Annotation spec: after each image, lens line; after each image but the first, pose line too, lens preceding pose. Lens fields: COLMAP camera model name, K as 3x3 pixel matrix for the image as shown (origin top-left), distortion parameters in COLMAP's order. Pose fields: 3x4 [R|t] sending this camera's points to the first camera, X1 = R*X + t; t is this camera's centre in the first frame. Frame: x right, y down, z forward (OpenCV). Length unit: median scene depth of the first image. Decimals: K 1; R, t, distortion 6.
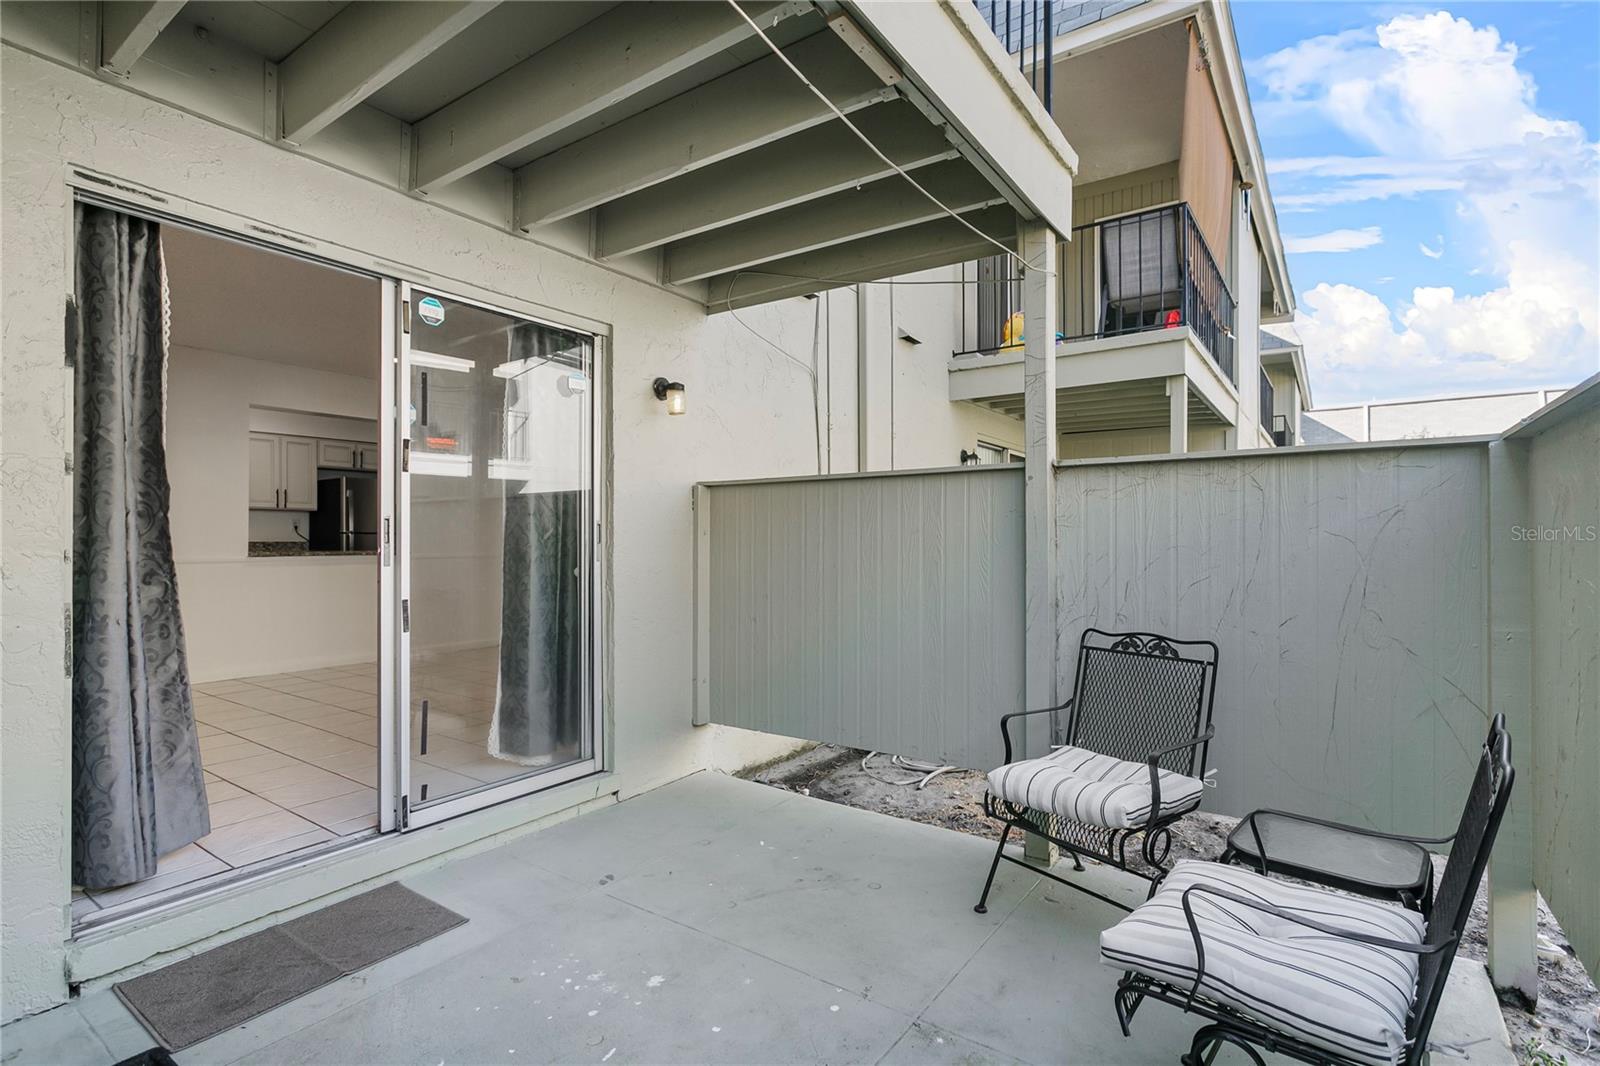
lens RADIAL K [[761.5, 0, 795.2], [0, 761.5, 537.9], [0, 0, 1]] dist [-0.001383, 0.000161]
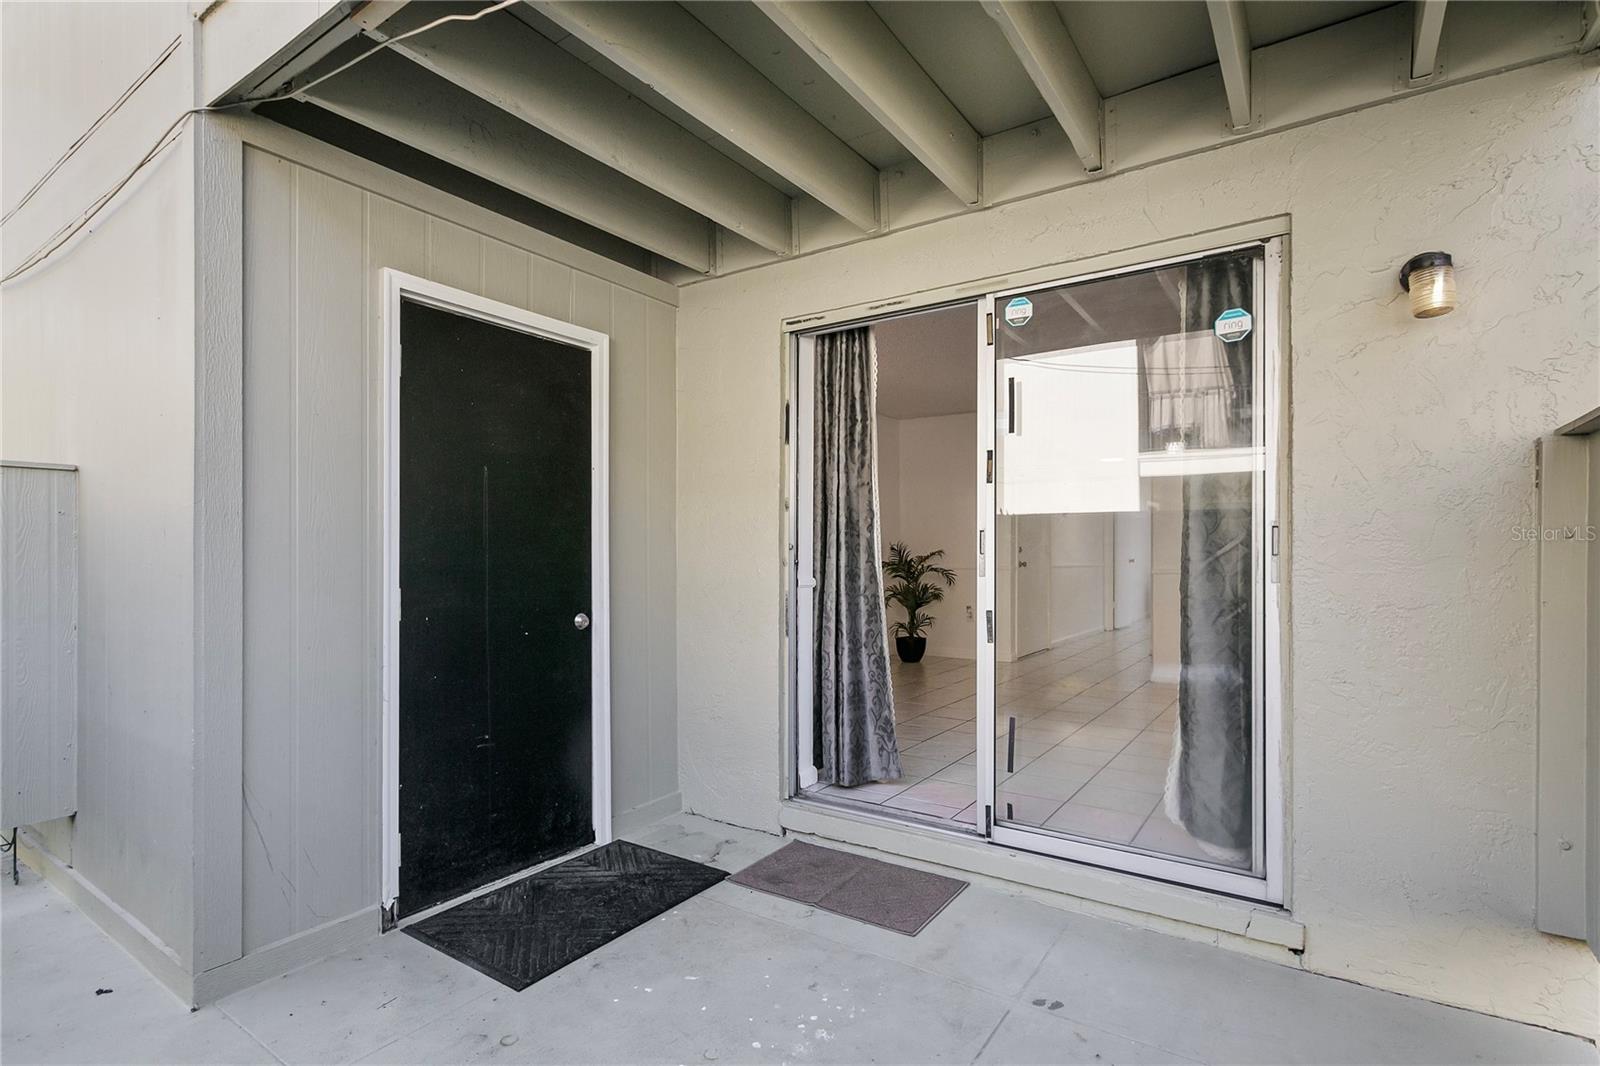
lens RADIAL K [[761.5, 0, 791.0], [0, 761.5, 545.6], [0, 0, 1]] dist [-0.001383, 0.000161]
pose [[0.021369, -0.009902, -0.999723, 0.486534], [0.004865, 0.999940, -0.009801, 0.004498], [0.999760, -0.004654, 0.021416, 0.715589]]
